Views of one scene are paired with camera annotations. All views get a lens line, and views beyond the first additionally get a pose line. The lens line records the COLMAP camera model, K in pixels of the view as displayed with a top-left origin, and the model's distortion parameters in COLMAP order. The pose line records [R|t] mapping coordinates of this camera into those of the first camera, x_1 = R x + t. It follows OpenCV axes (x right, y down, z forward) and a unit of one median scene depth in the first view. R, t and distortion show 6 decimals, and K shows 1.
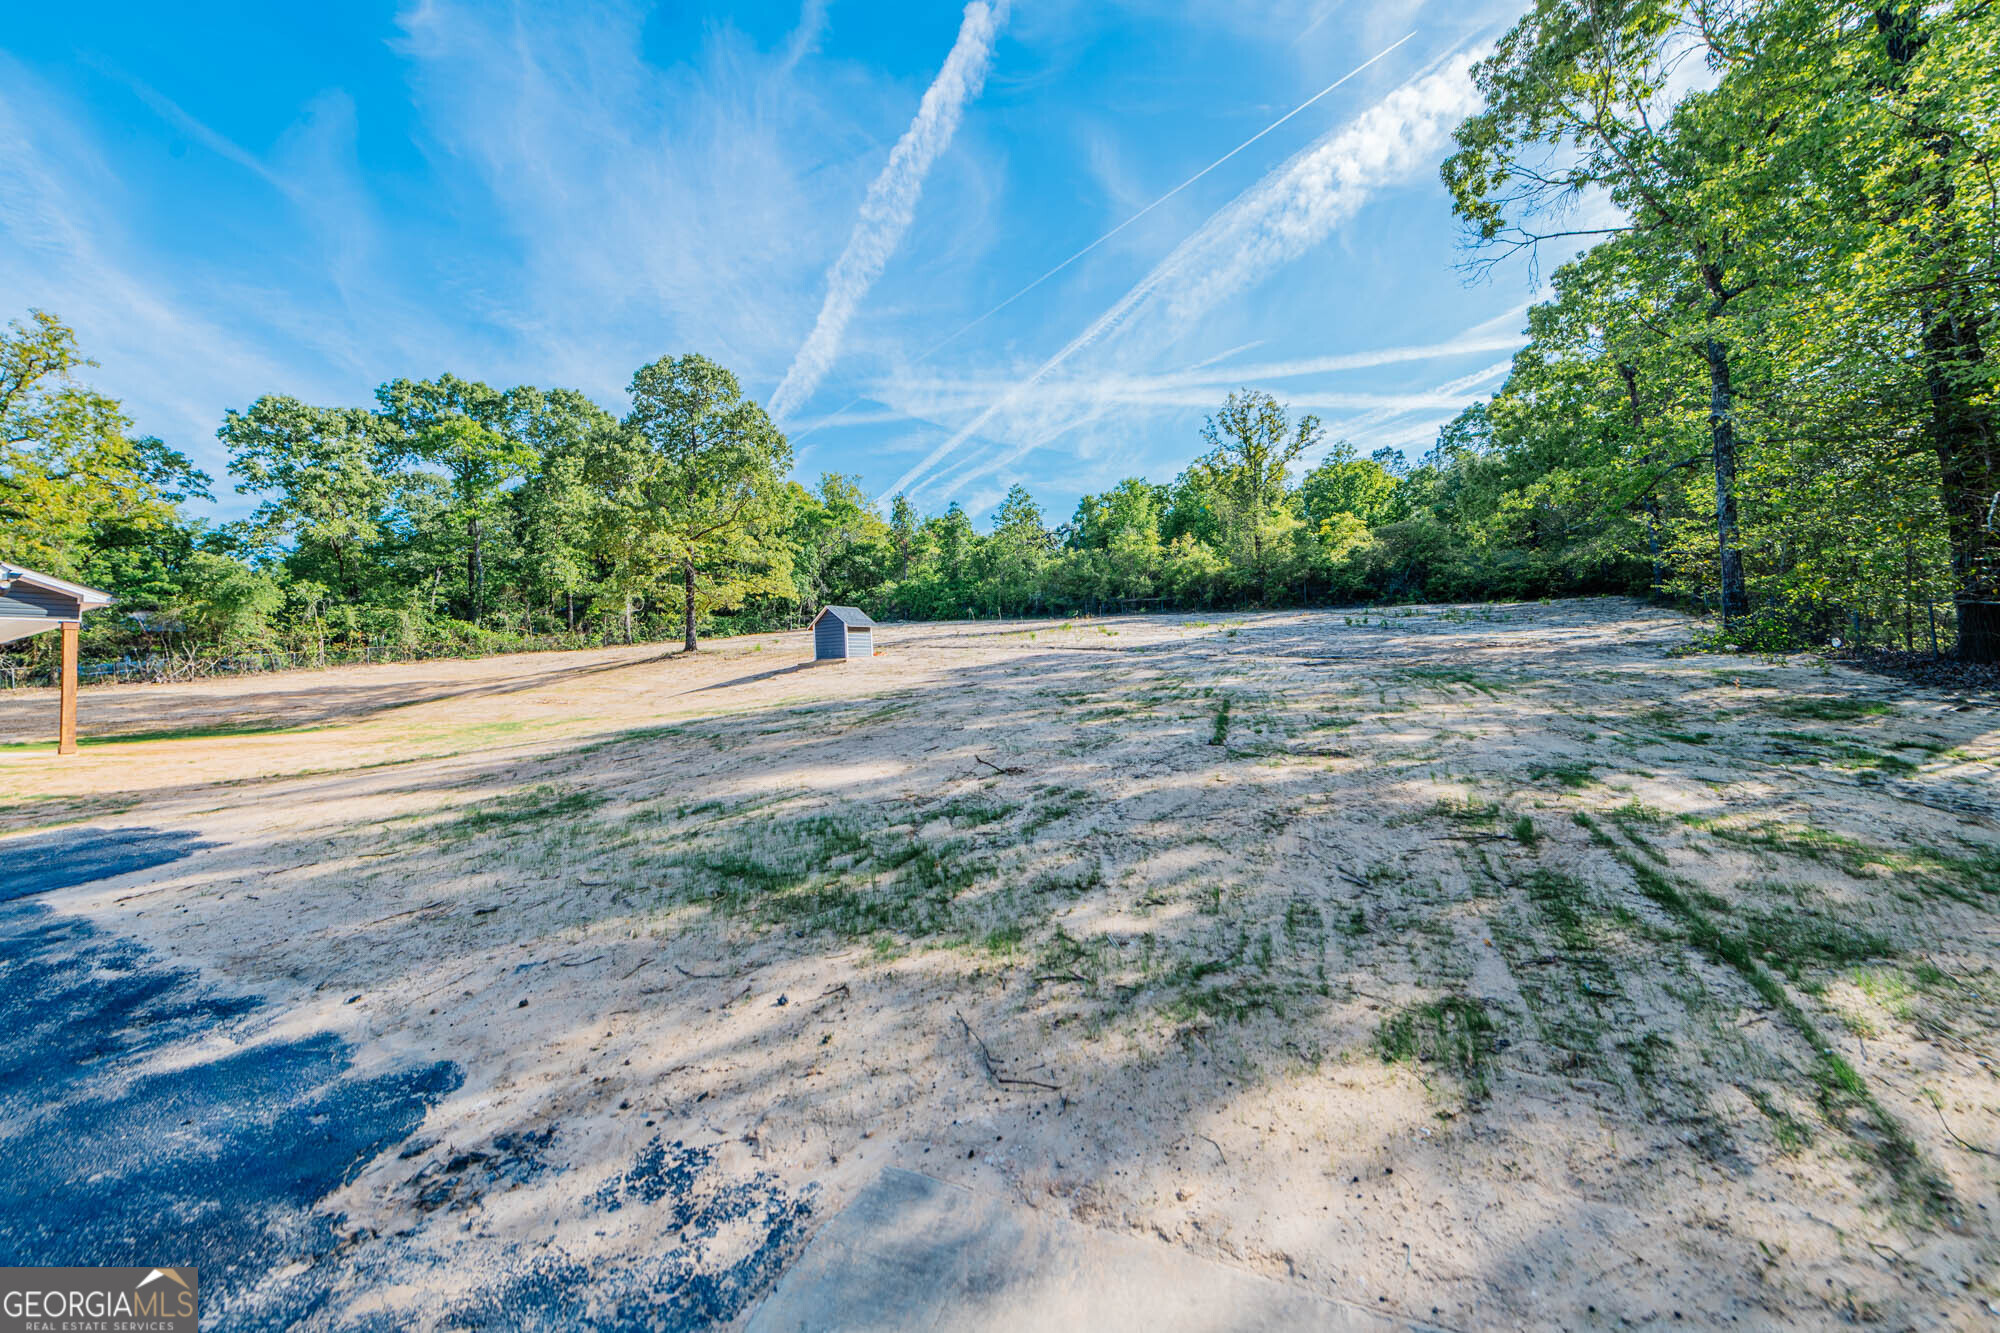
lens RADIAL K [[814.4, 0, 1021.0], [0, 814.4, 645.8], [0, 0, 1]] dist [0.001687, -0.000111]
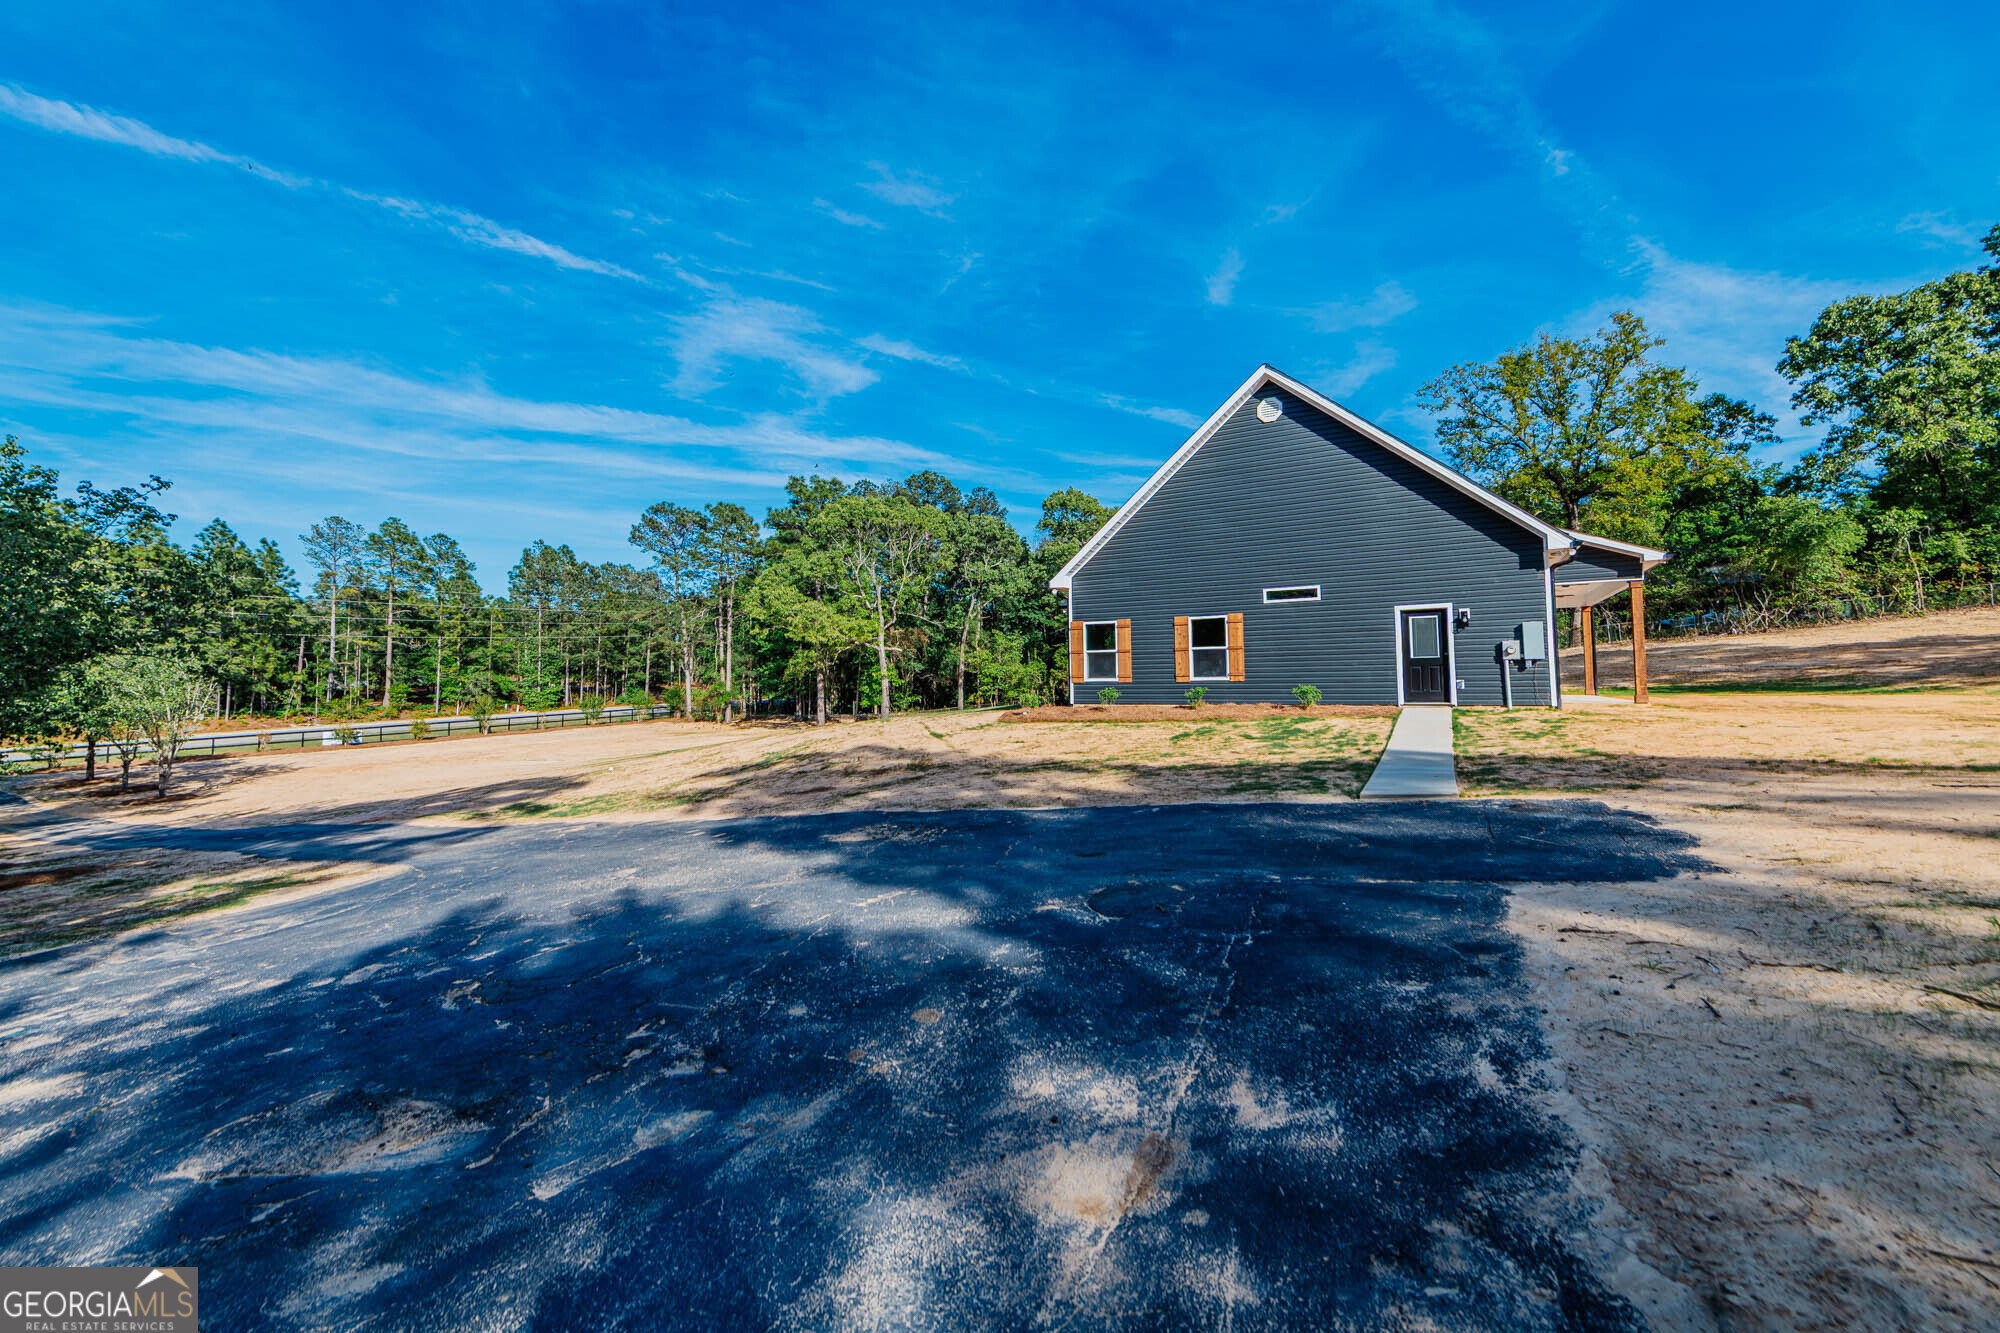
lens RADIAL K [[791.8, 0, 999.4], [0, 791.8, 640.6], [0, 0, 1]] dist [0.014225, -0.004853]
pose [[-0.002792, -0.002524, -0.999993, -0.062686], [0.061263, 0.998118, -0.002690, 0.000483], [0.998118, -0.061270, -0.002633, 0.088961]]
